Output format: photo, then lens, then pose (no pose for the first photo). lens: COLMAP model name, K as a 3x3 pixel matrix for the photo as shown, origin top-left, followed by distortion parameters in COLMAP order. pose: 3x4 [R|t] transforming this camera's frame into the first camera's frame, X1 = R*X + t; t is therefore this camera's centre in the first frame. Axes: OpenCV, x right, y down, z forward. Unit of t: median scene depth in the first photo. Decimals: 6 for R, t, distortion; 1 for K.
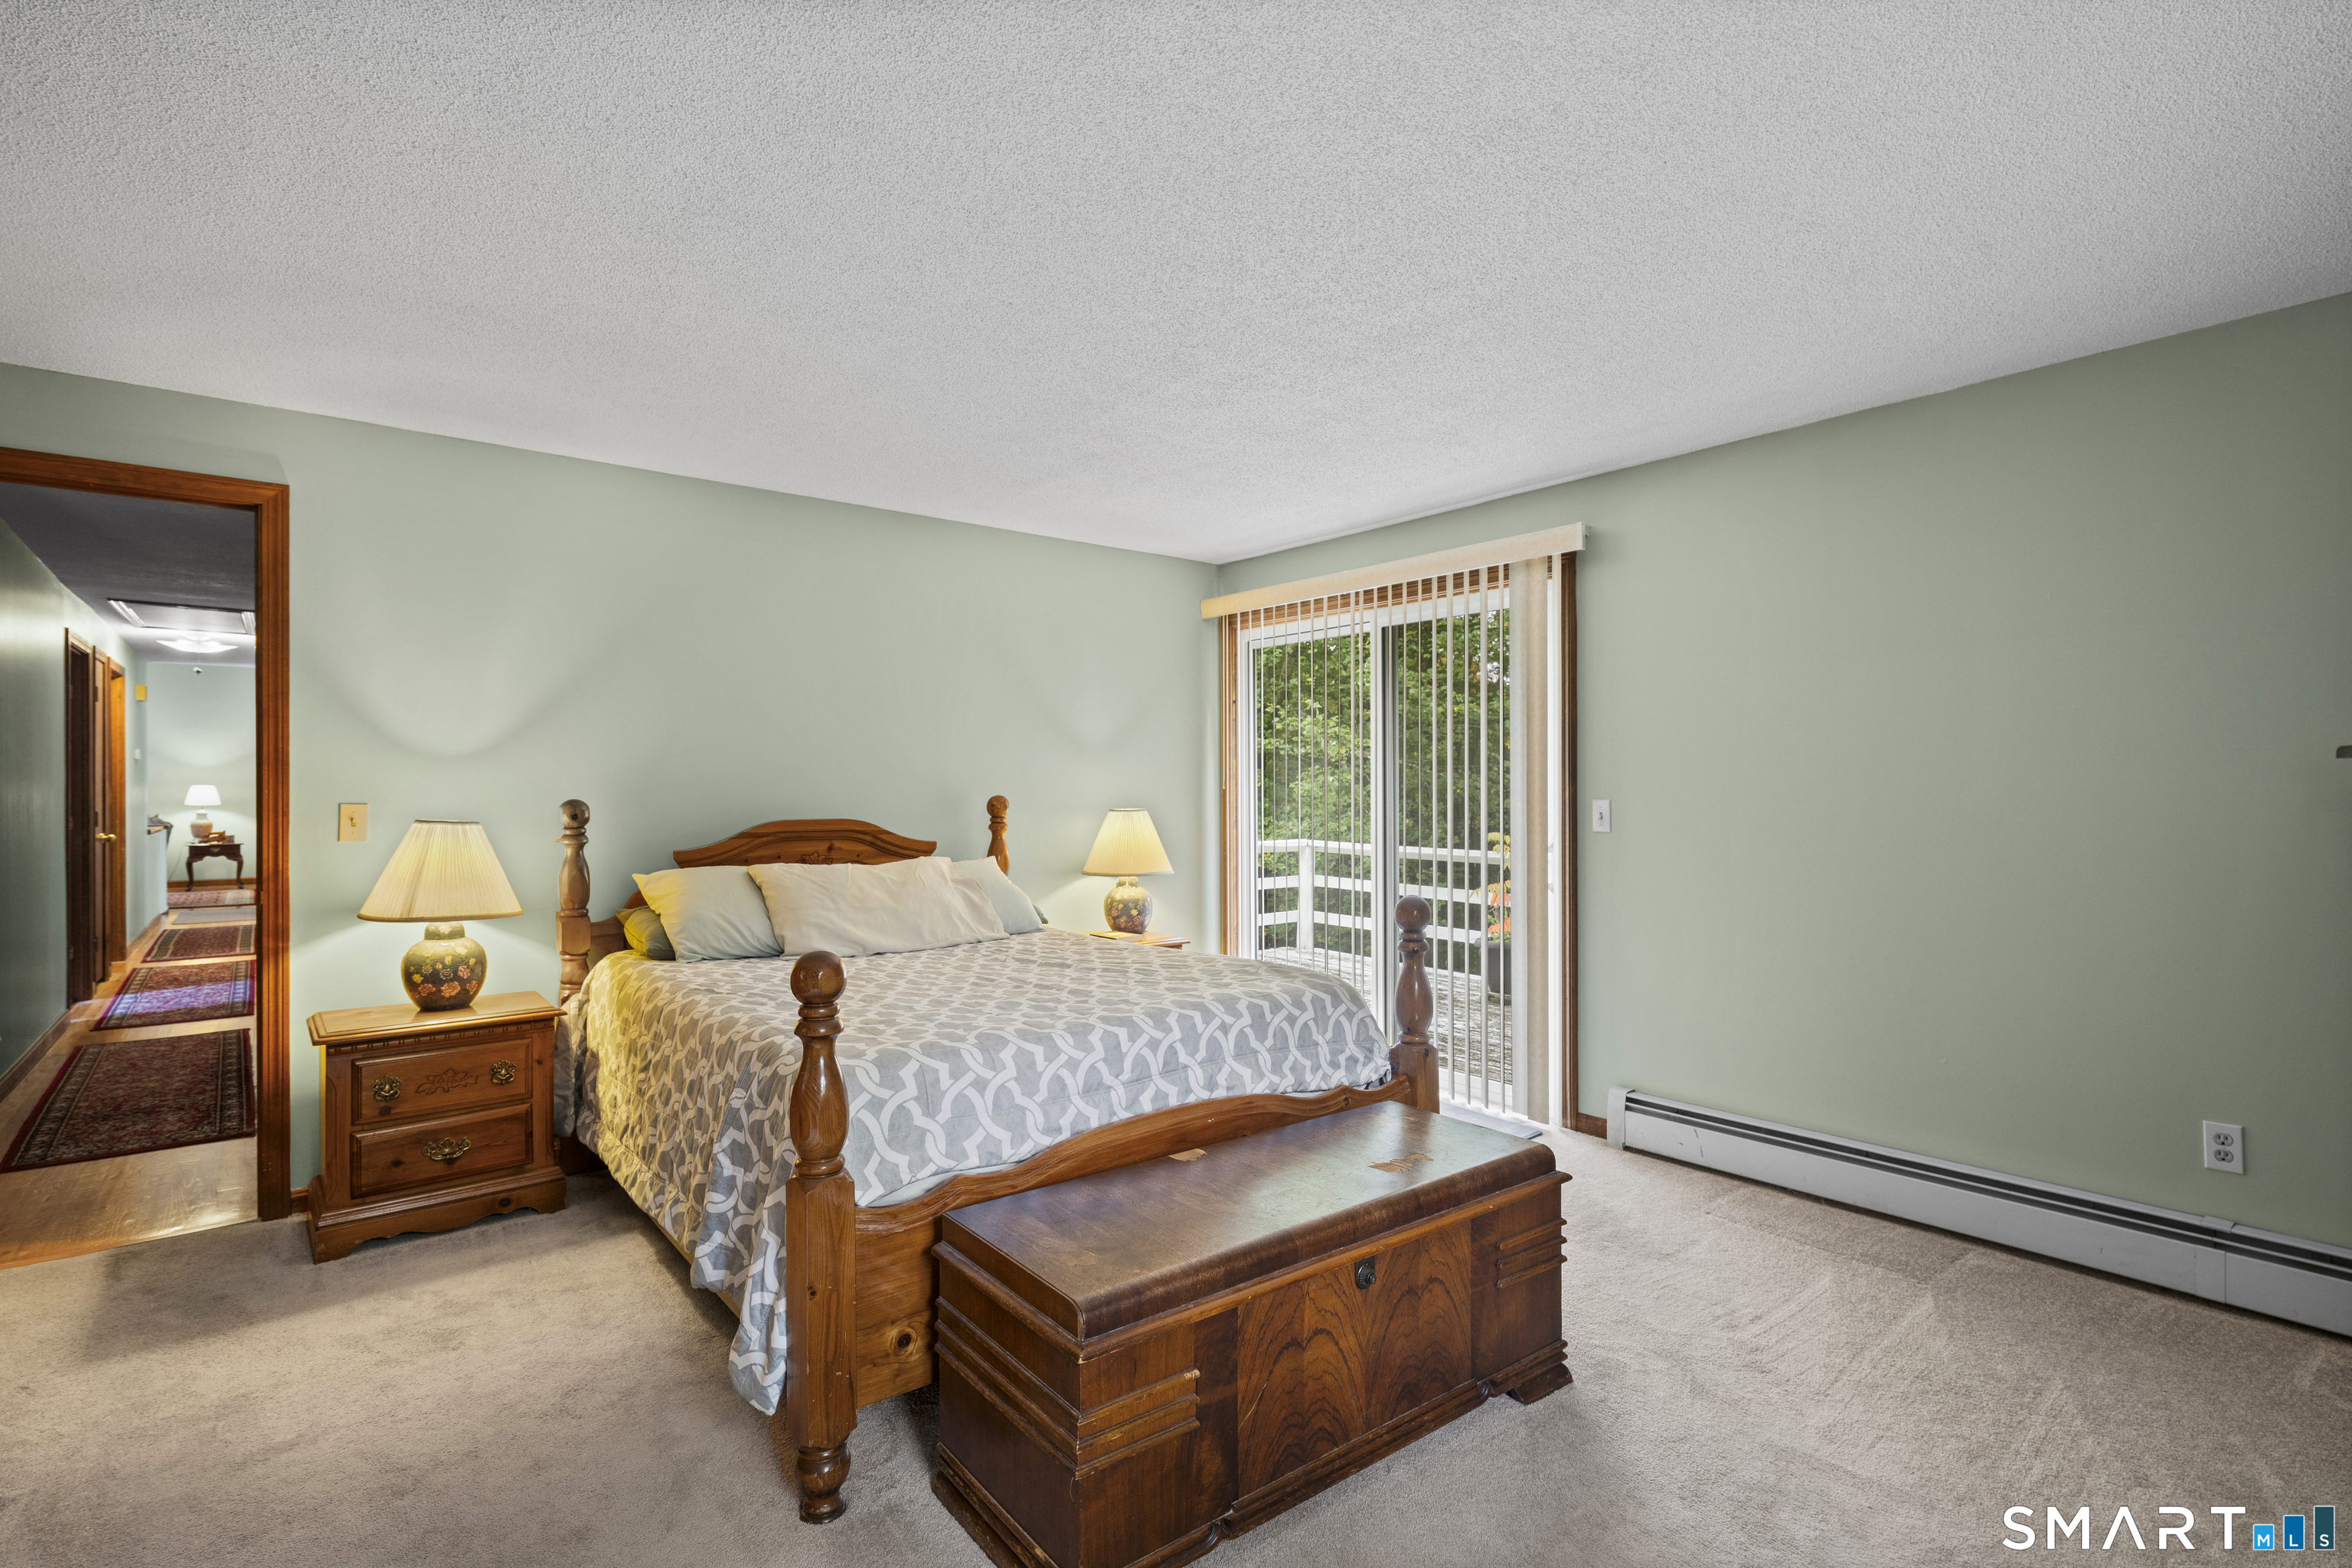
lens RADIAL K [[1119.4, 0, 1185.8], [0, 1119.4, 787.8], [0, 0, 1]] dist [0.002515, 0.000243]
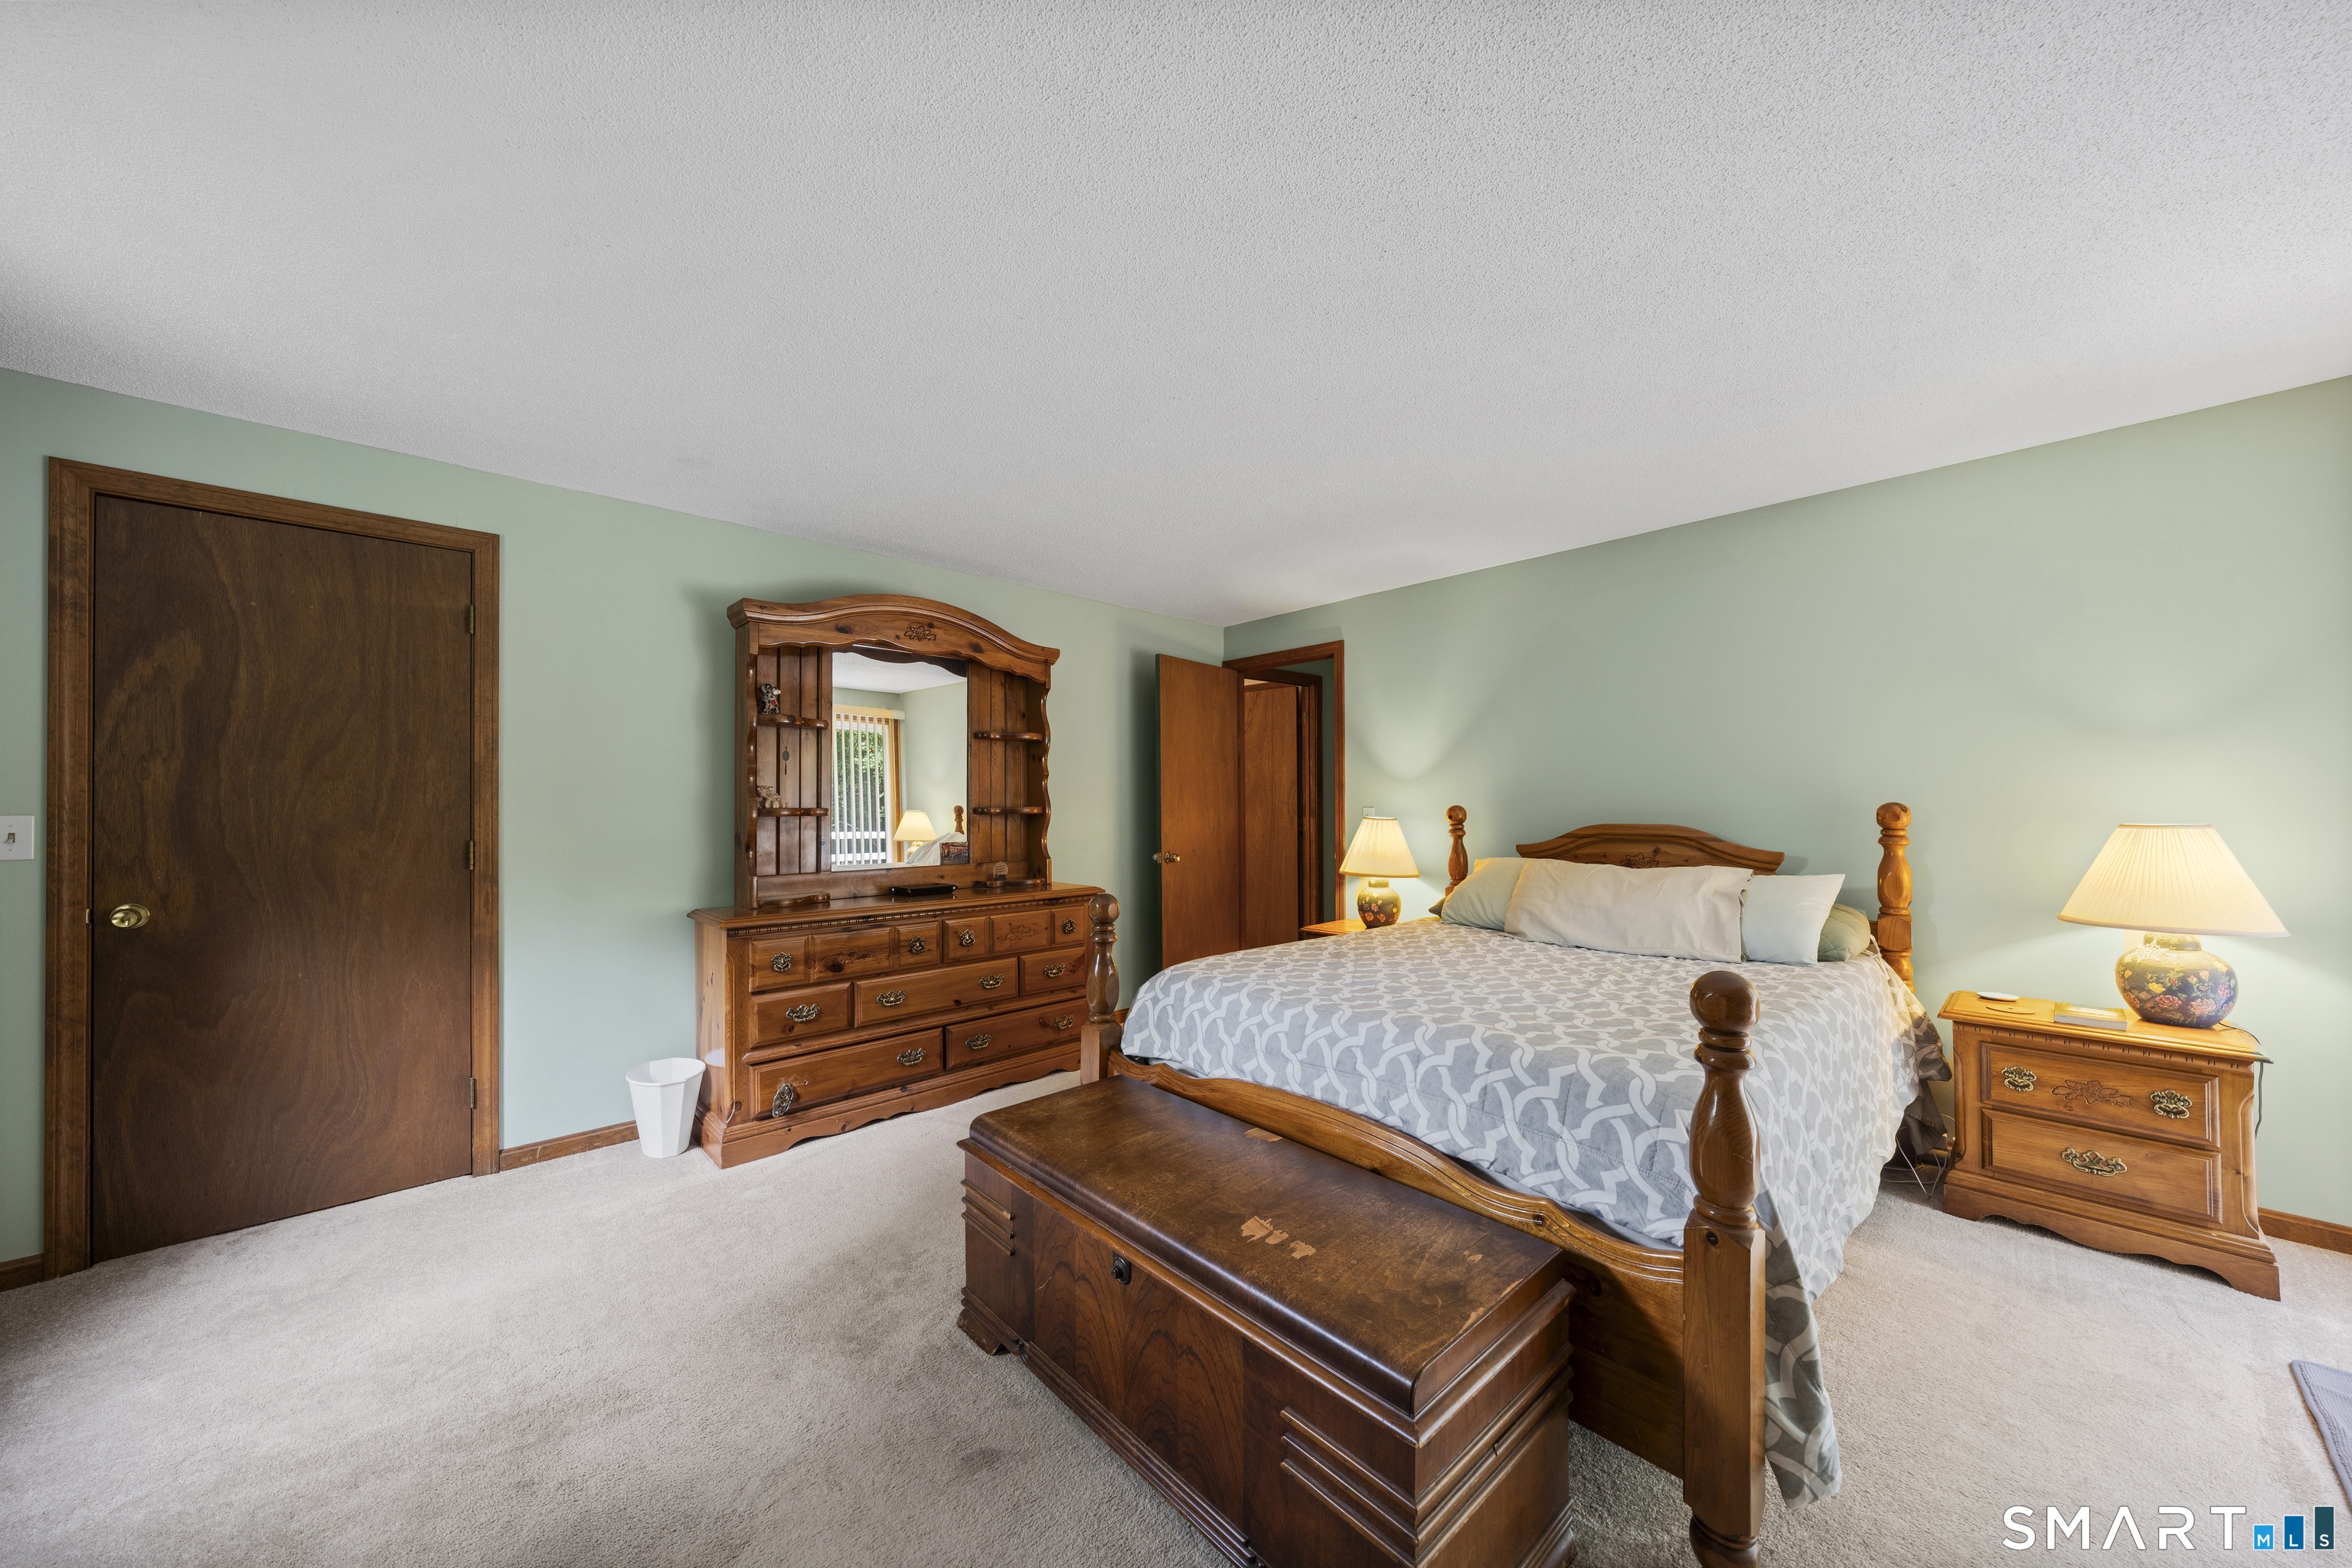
lens RADIAL K [[818.1, 0, 1163.9], [0, 818.1, 790.0], [0, 0, 1]] dist [-0.000075, -0.000042]
pose [[0.057976, -0.014201, -0.998217, 0.631443], [0.007540, 0.999877, -0.013787, 0.002523], [0.998290, -0.006727, 0.058076, 0.683597]]
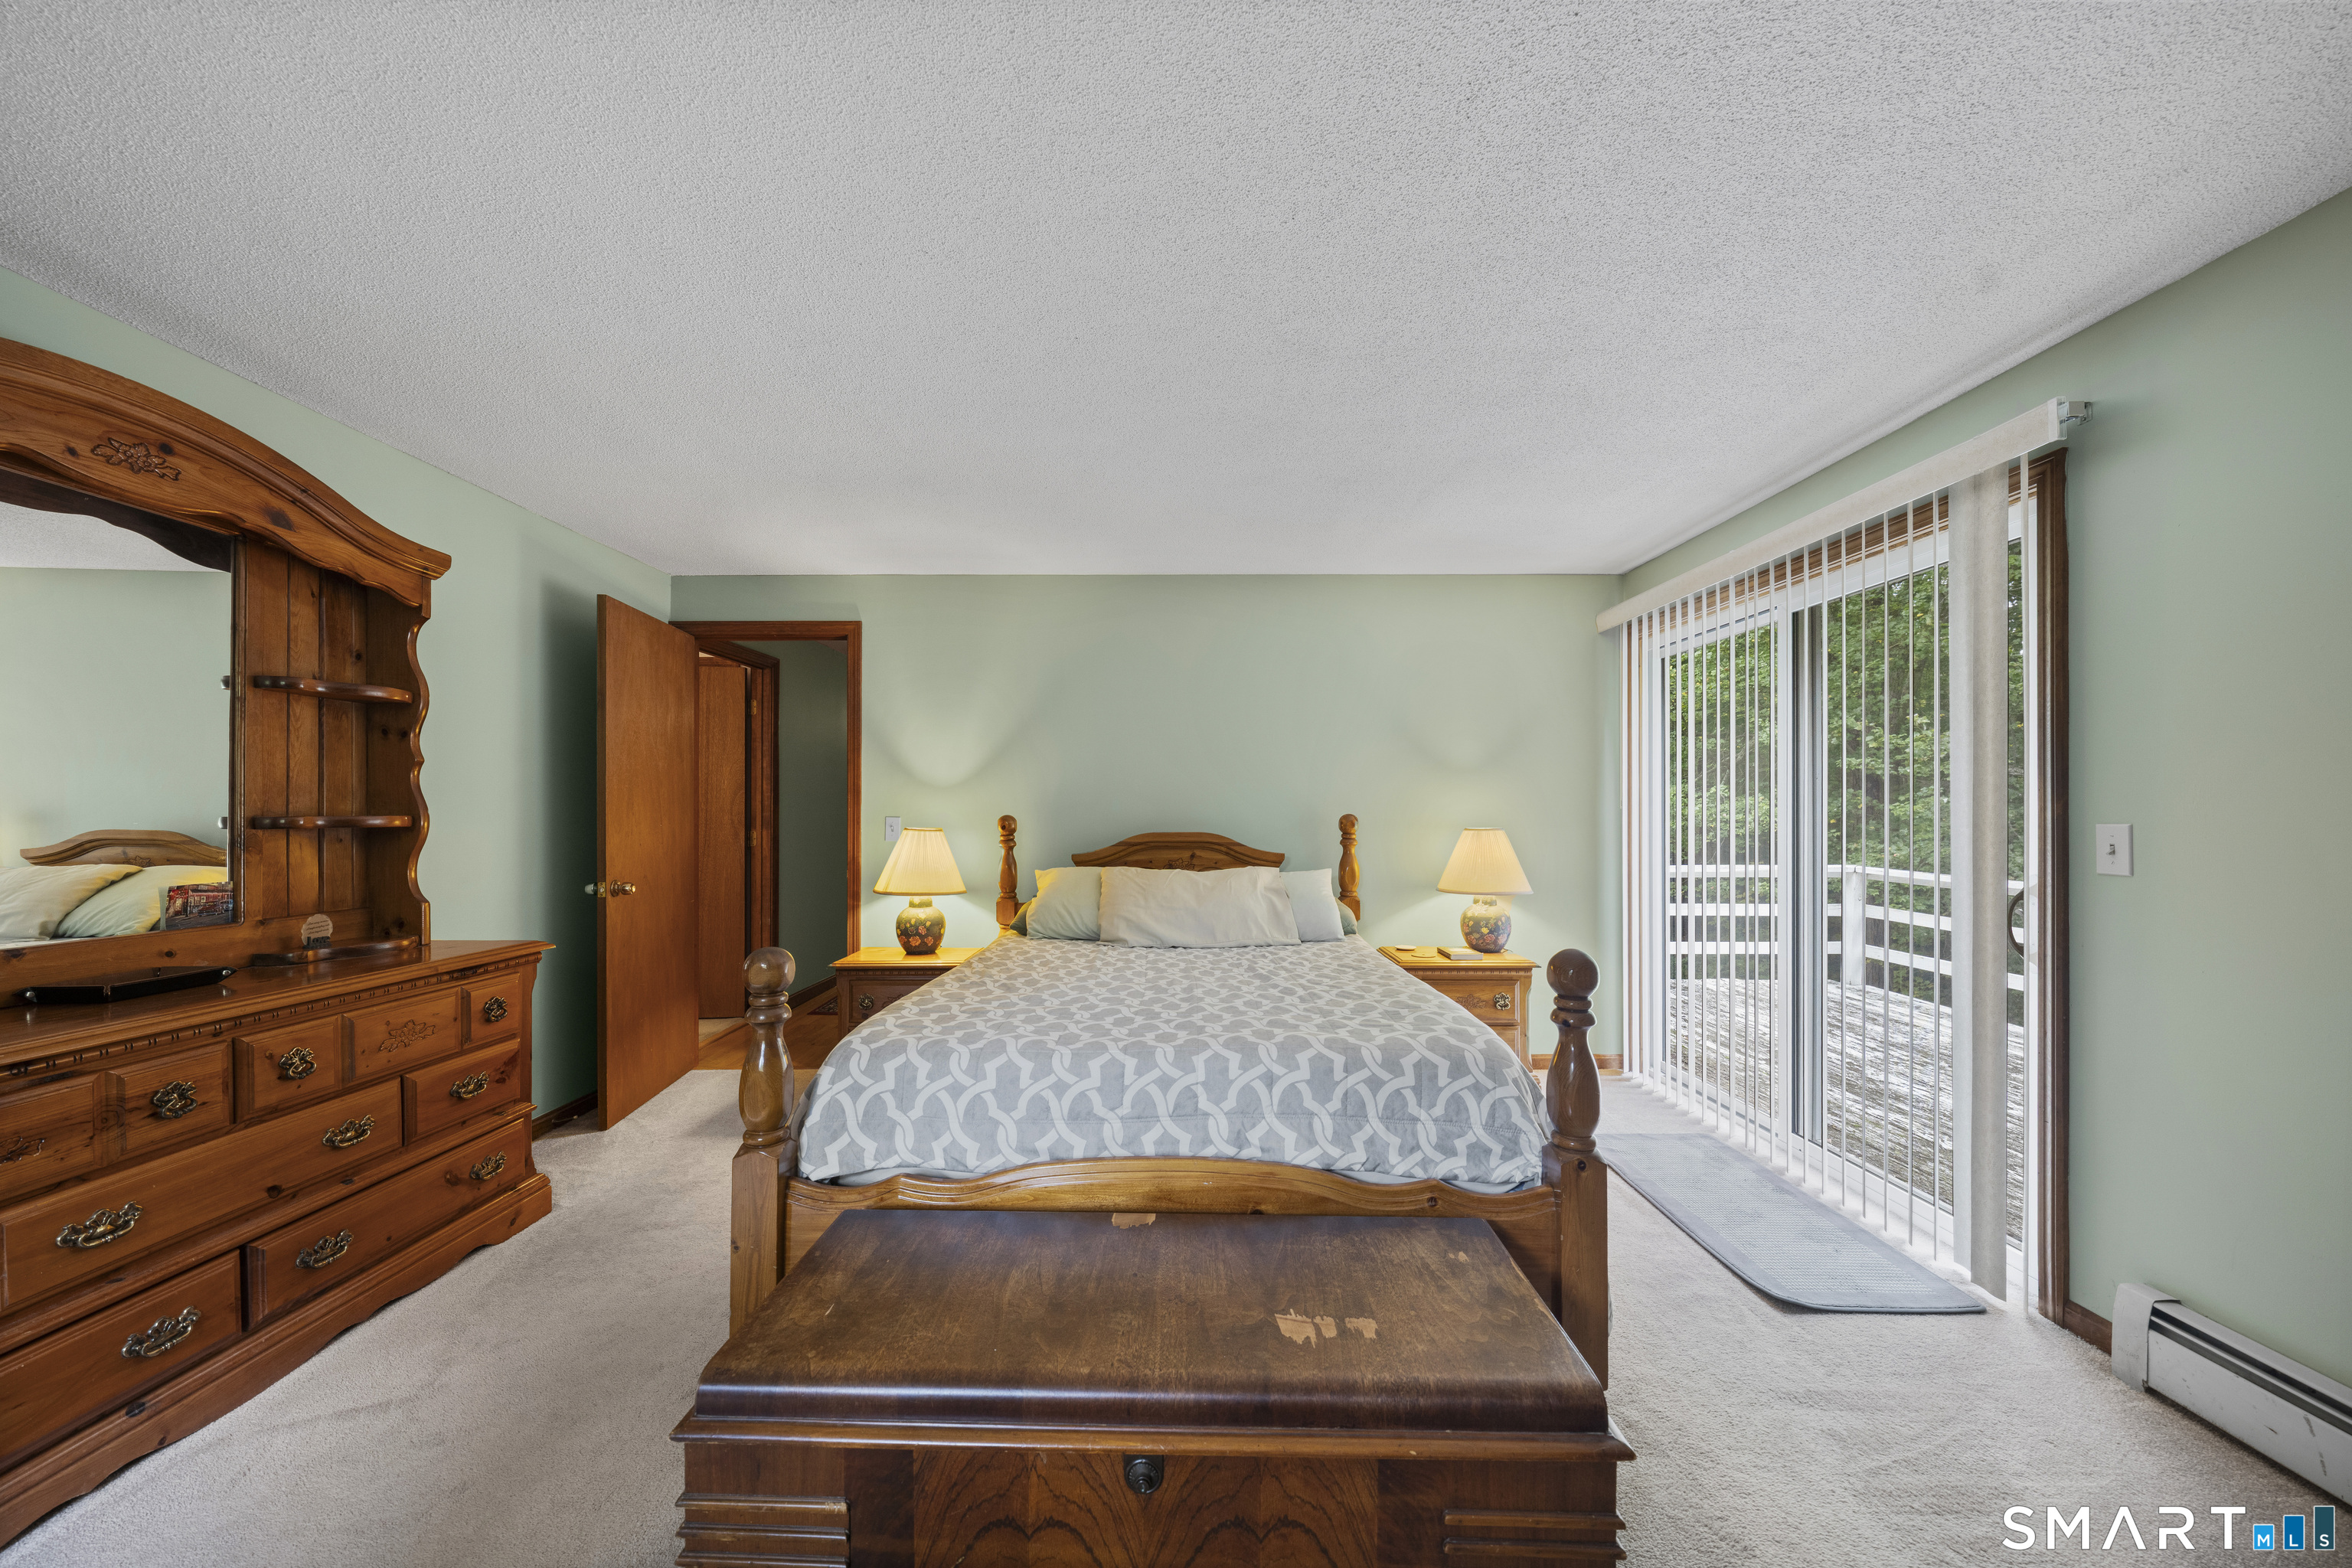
lens RADIAL K [[827.2, 0, 1179.4], [0, 827.2, 807.1], [0, 0, 1]] dist [-0.001664, -0.000177]
pose [[0.771128, -0.000767, -0.636680, 0.355475], [-0.000786, 0.999997, -0.002157, 0.002963], [0.636680, 0.002163, 0.771125, 0.412413]]
